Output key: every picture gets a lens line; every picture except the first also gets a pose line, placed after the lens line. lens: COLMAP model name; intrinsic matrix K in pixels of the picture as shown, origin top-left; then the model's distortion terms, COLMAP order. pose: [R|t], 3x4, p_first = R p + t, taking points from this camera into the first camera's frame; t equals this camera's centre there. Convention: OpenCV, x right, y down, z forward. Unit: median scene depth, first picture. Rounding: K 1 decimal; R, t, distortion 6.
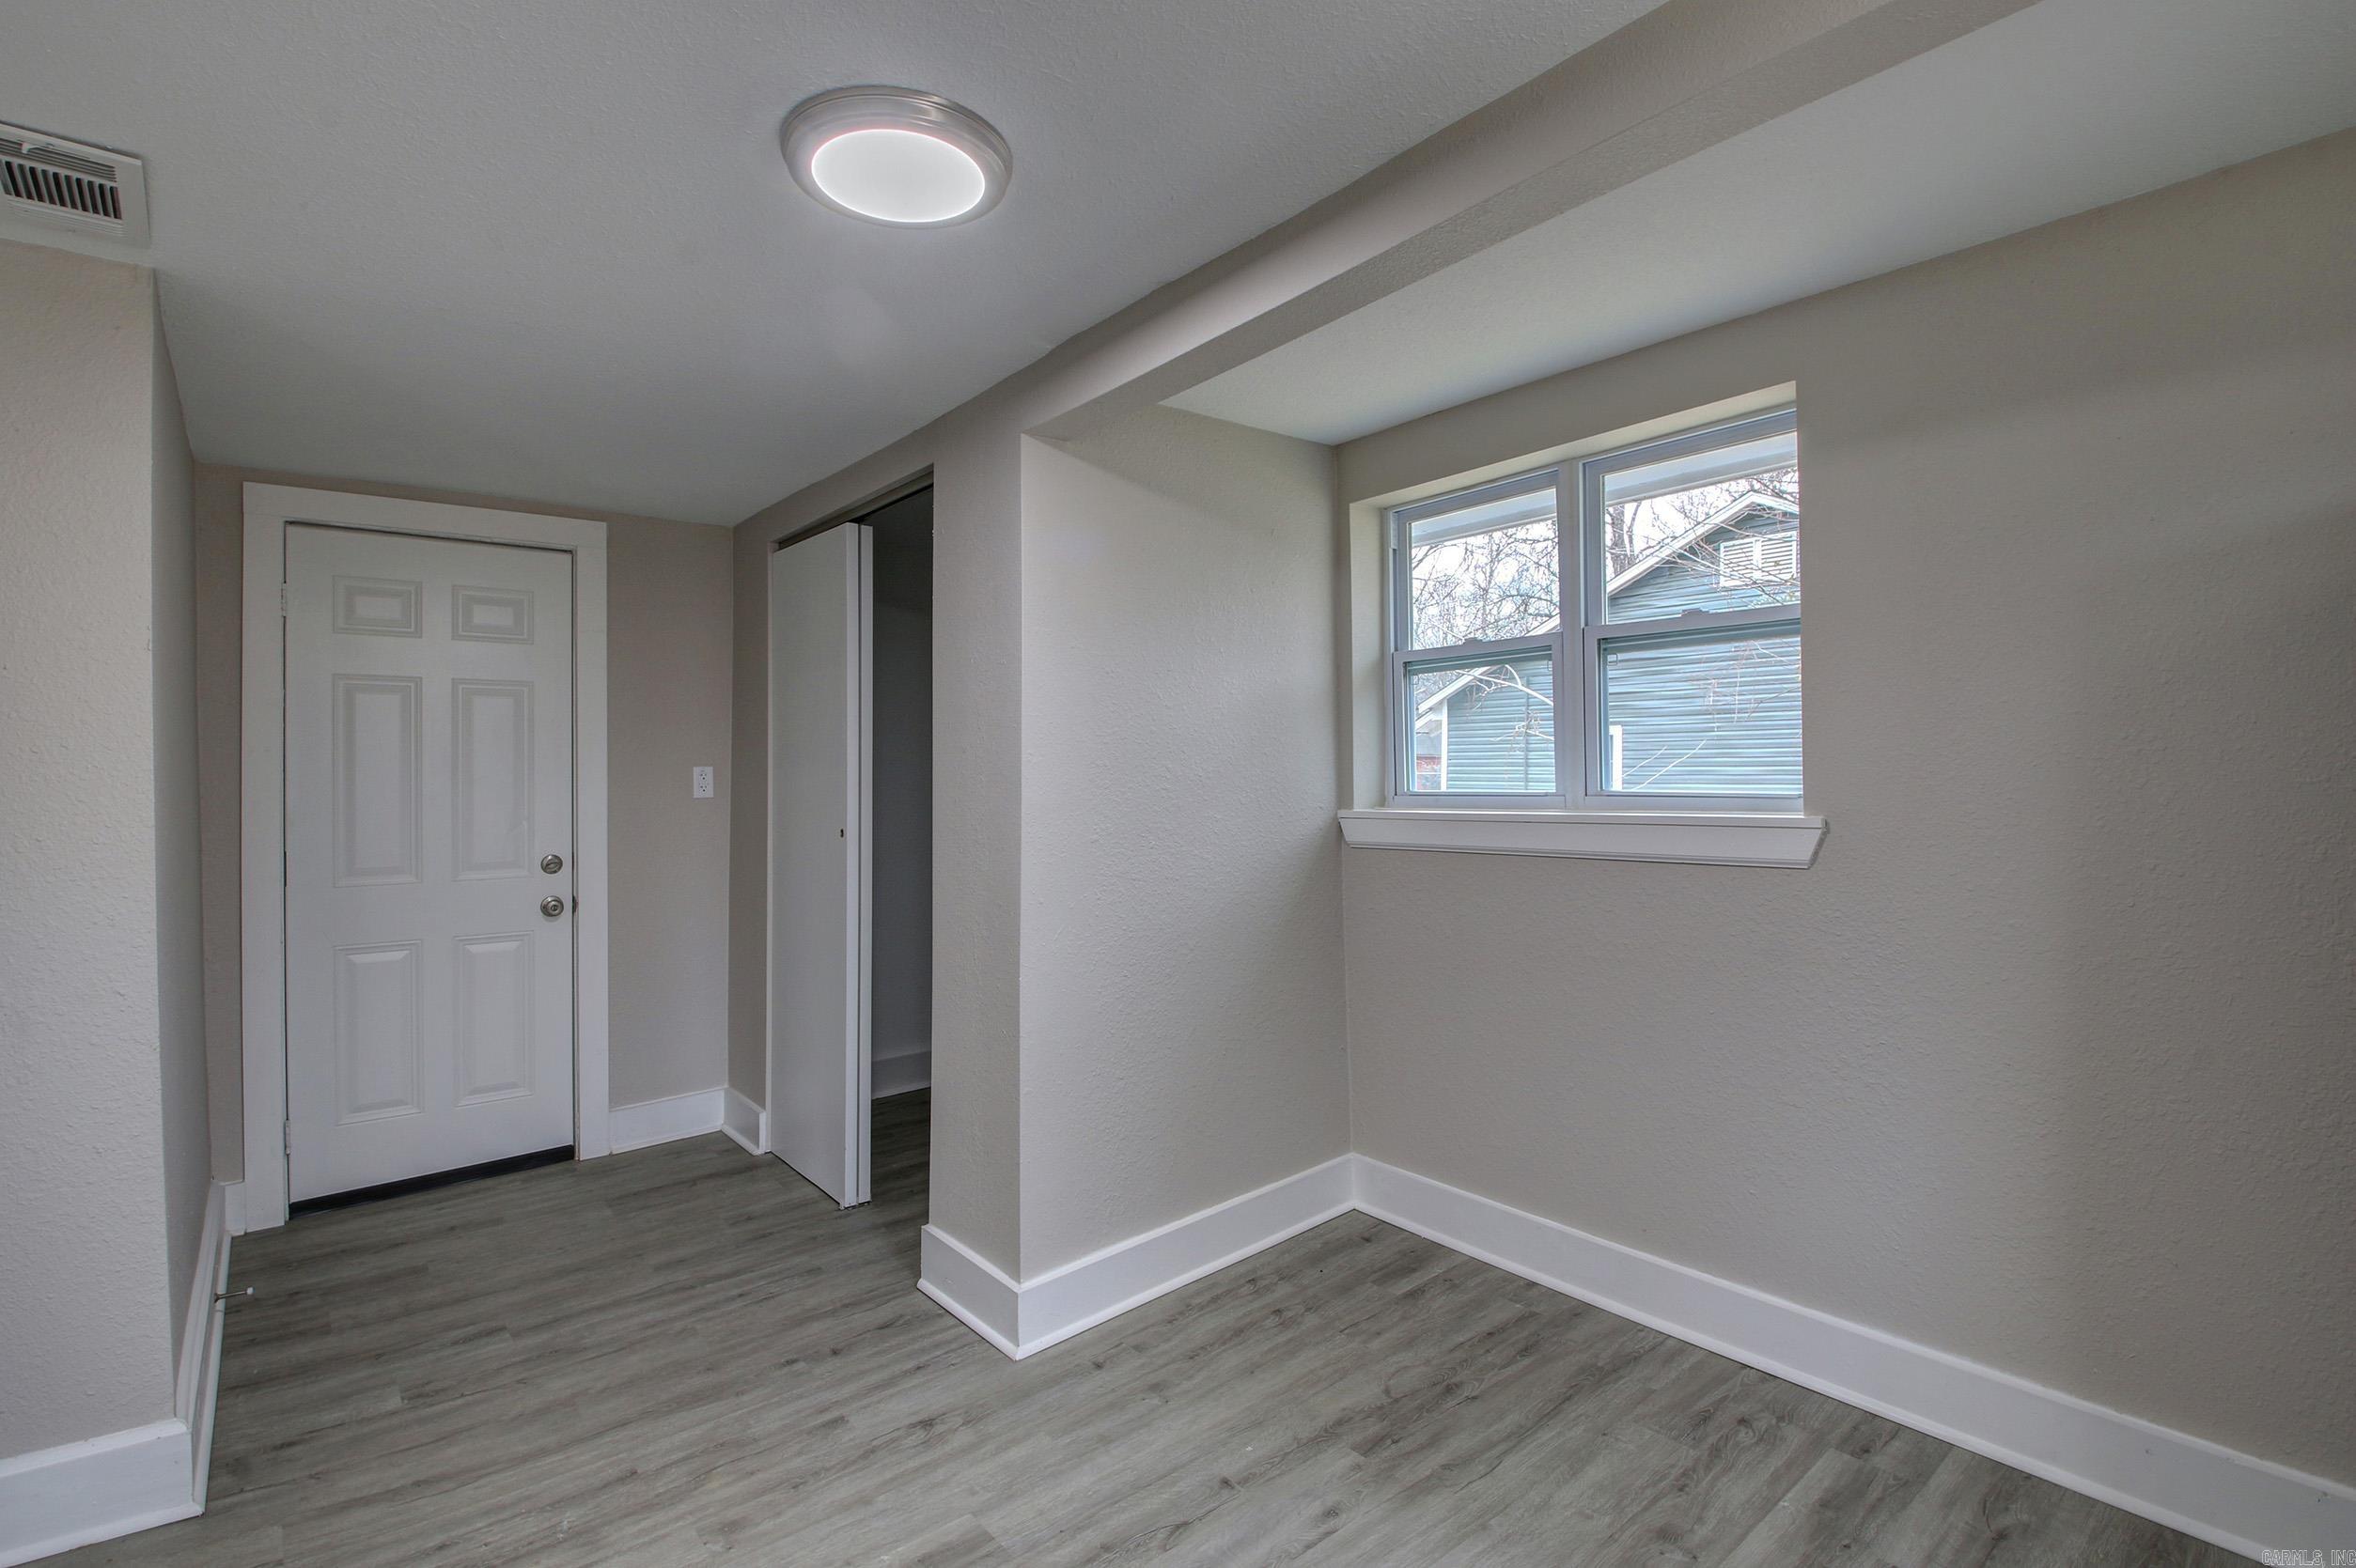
lens RADIAL K [[1114.6, 0, 1167.1], [0, 1114.6, 775.1], [0, 0, 1]] dist [0.013373, -0.023037]
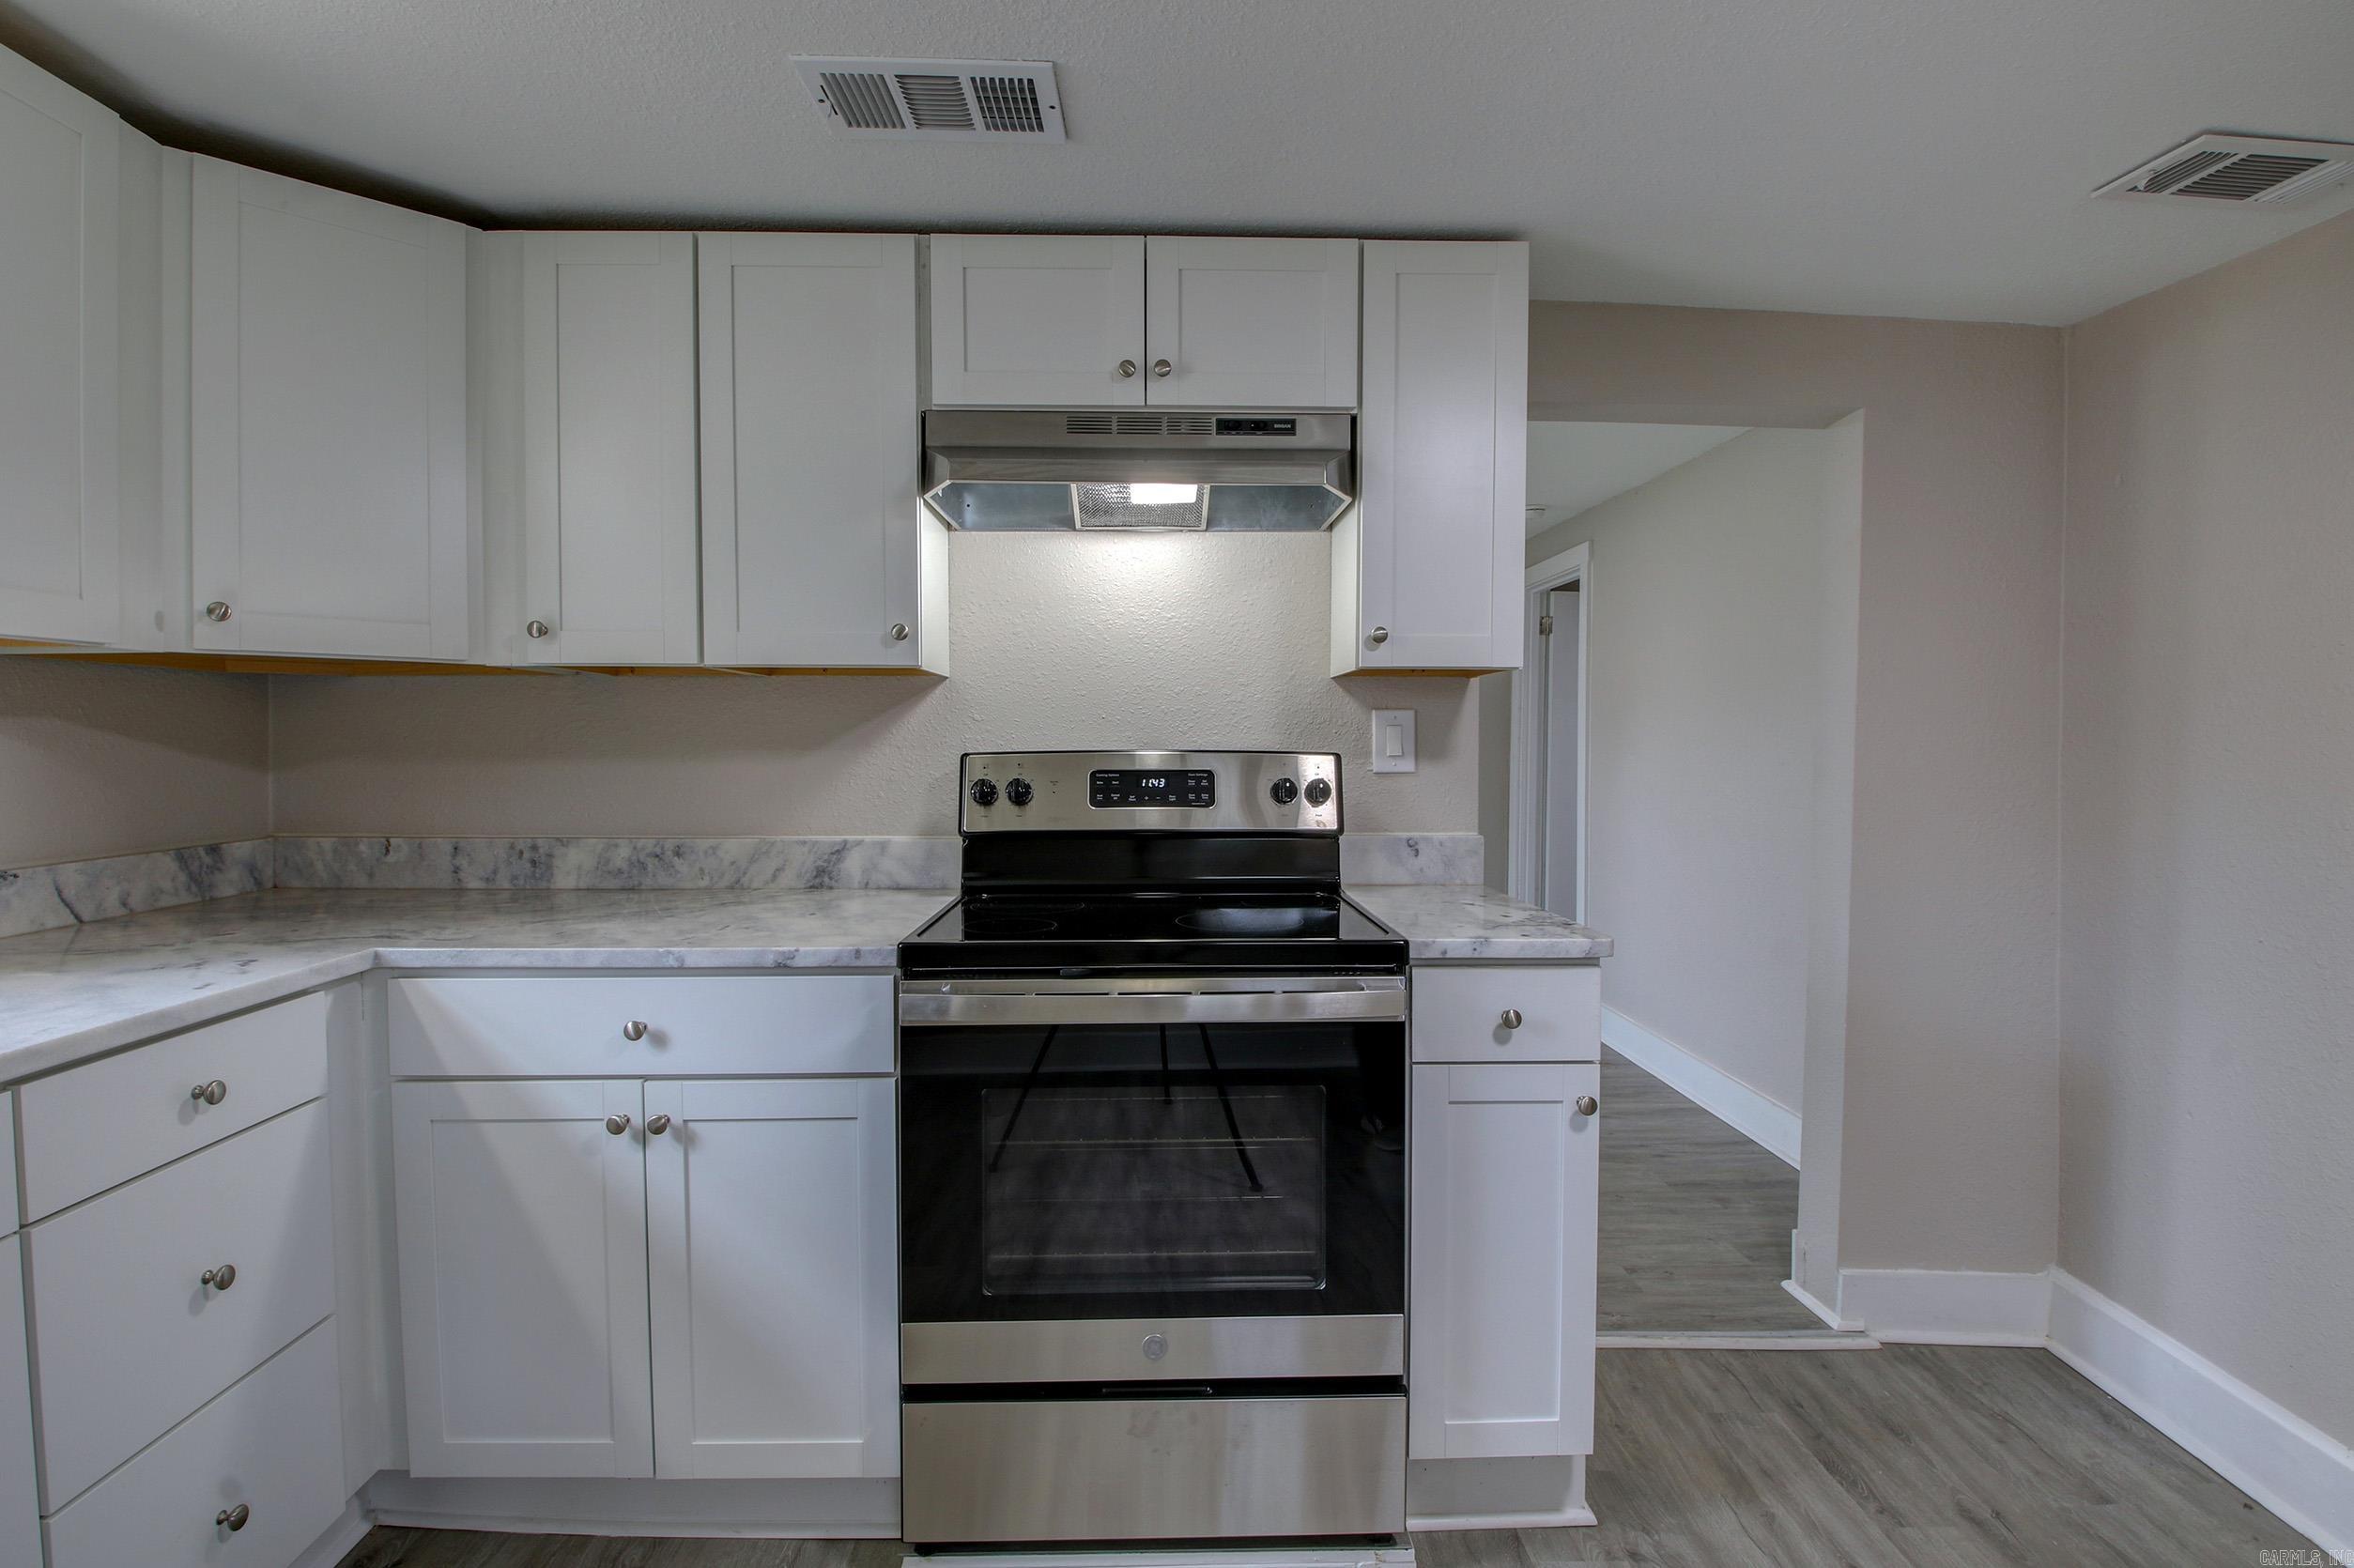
lens RADIAL K [[1113.8, 0, 1180.5], [0, 1113.8, 772.7], [0, 0, 1]] dist [0.013373, -0.023037]
pose [[-0.608781, 0.026081, -0.792909, 0.295491], [-0.006933, 0.999246, 0.038192, -0.009577], [0.793308, 0.028747, -0.608141, 0.590575]]
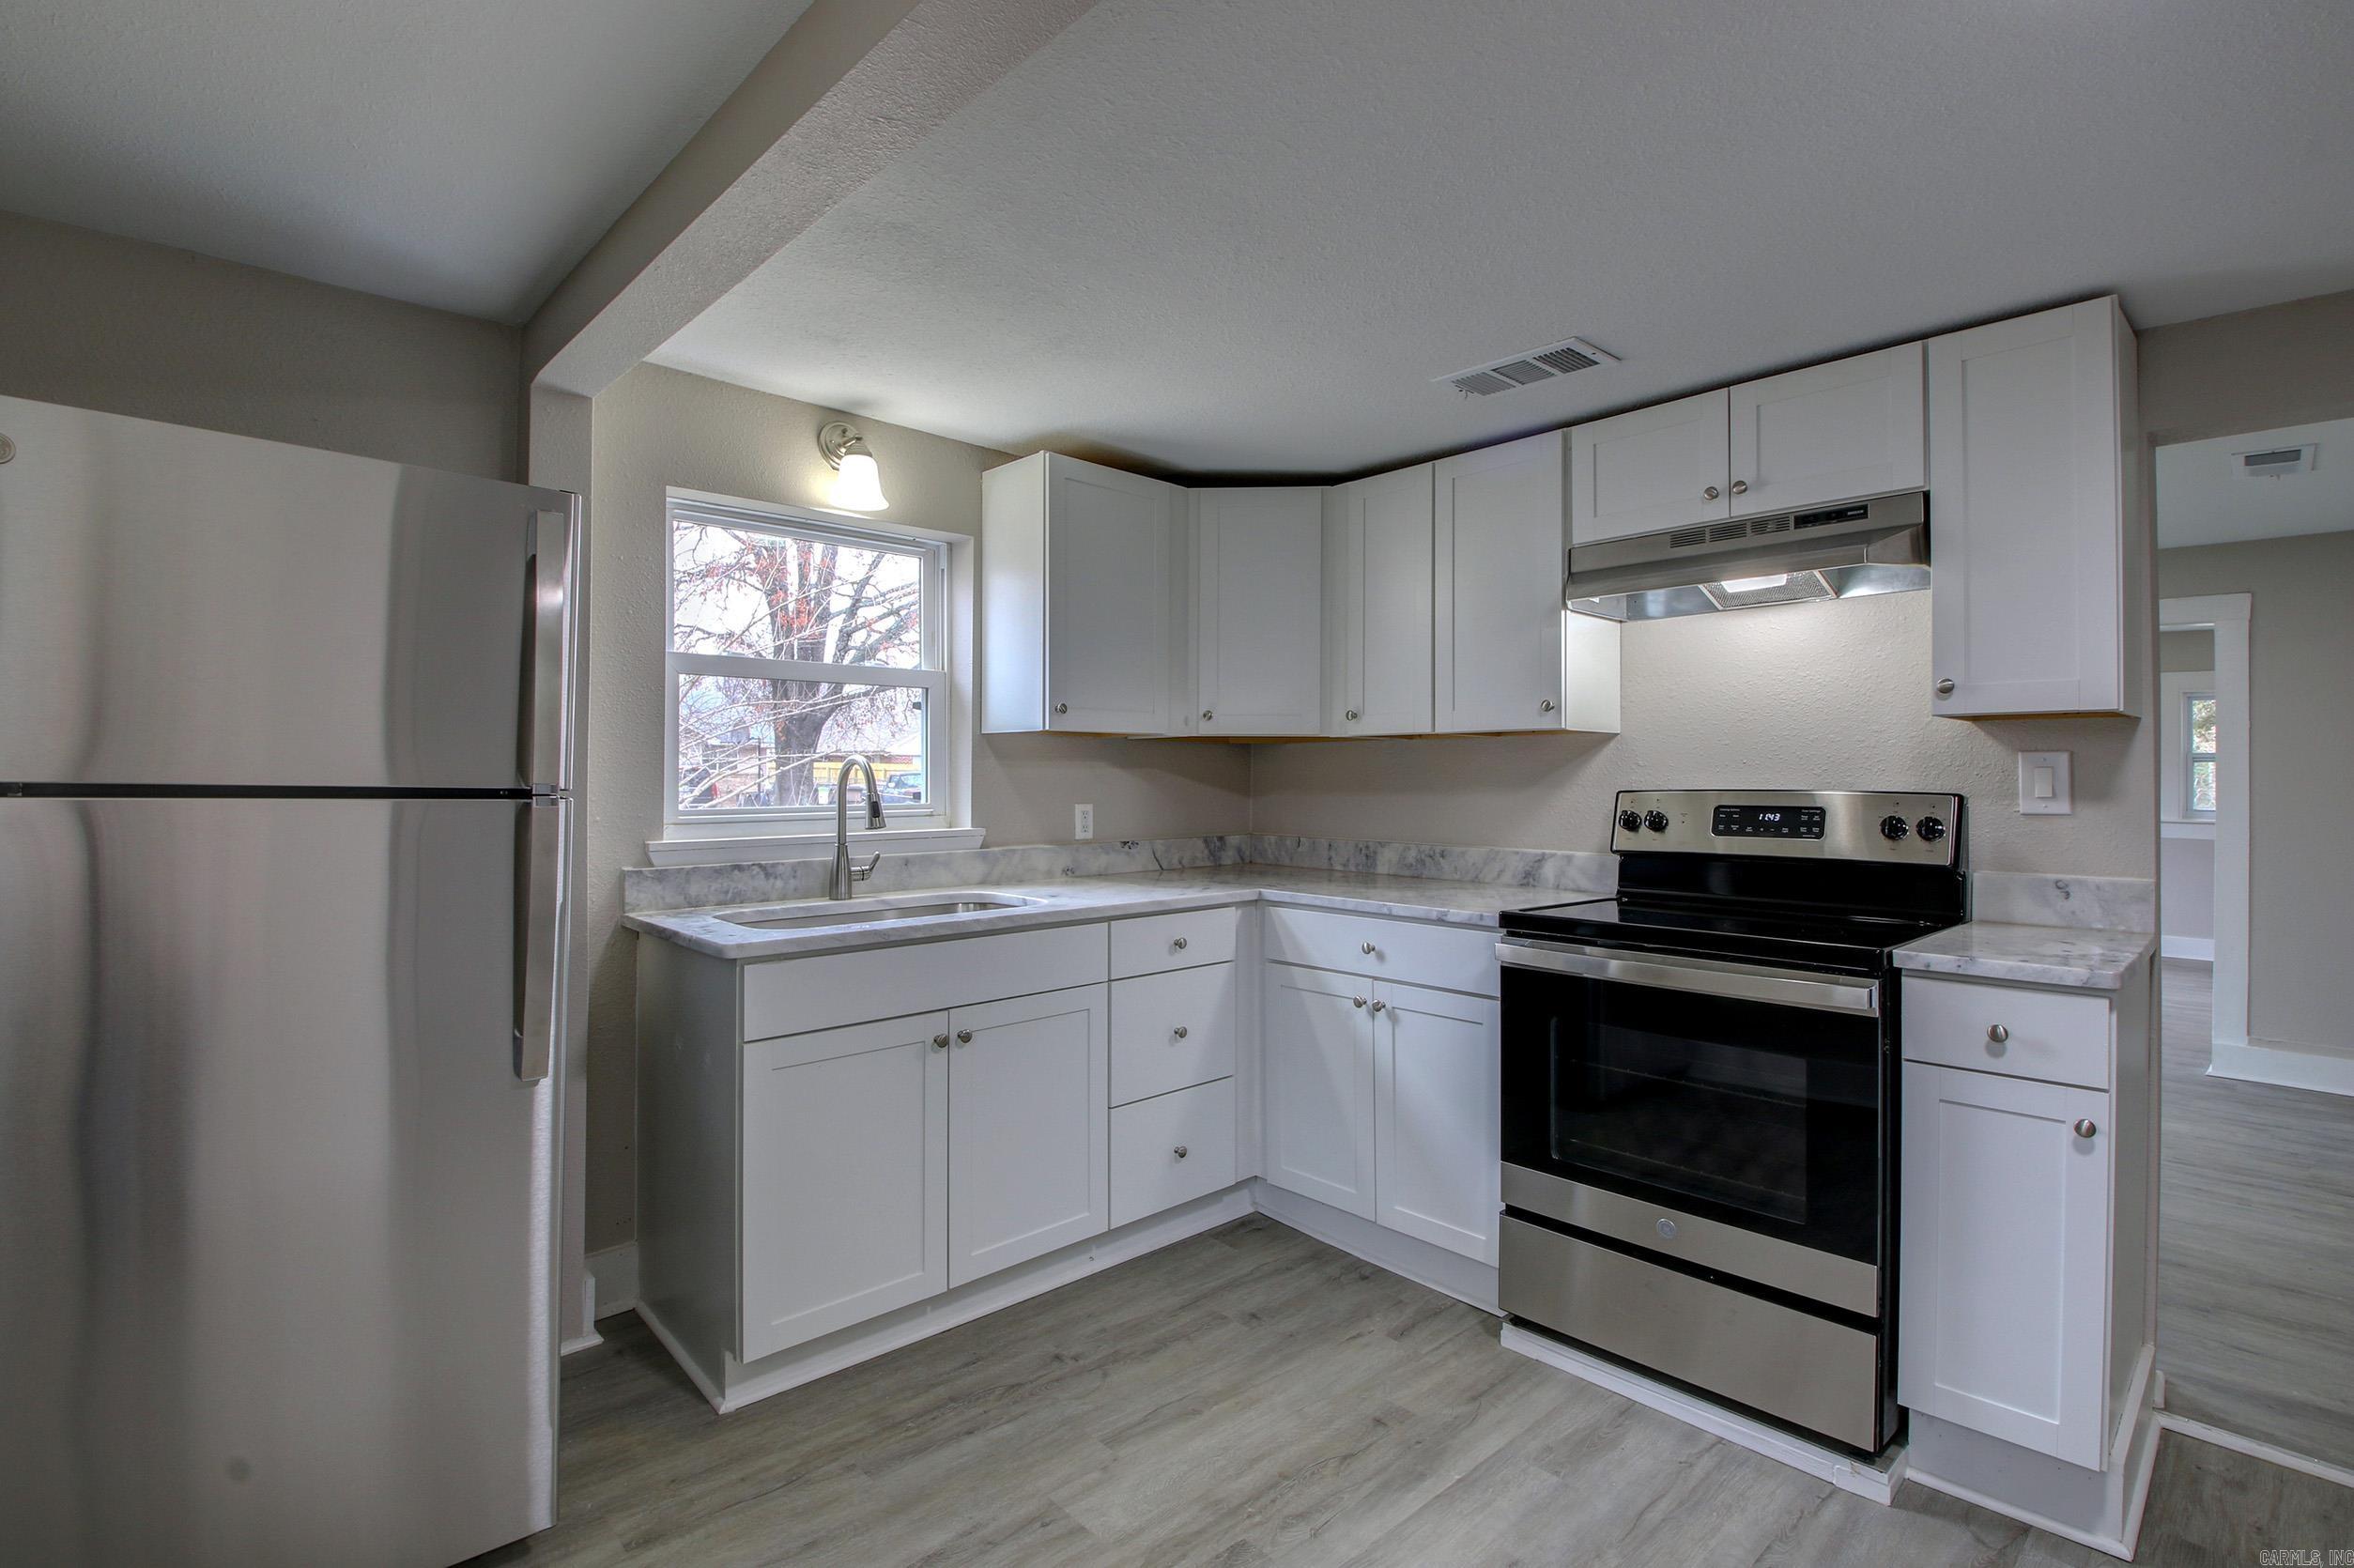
lens RADIAL K [[1113.8, 0, 1181.3], [0, 1113.8, 770.4], [0, 0, 1]] dist [0.013373, -0.023037]
pose [[-0.997856, -0.001015, -0.065435, 0.231678], [-0.001147, 0.999997, 0.001982, -0.013301], [0.065433, 0.002053, -0.997855, 1.080903]]
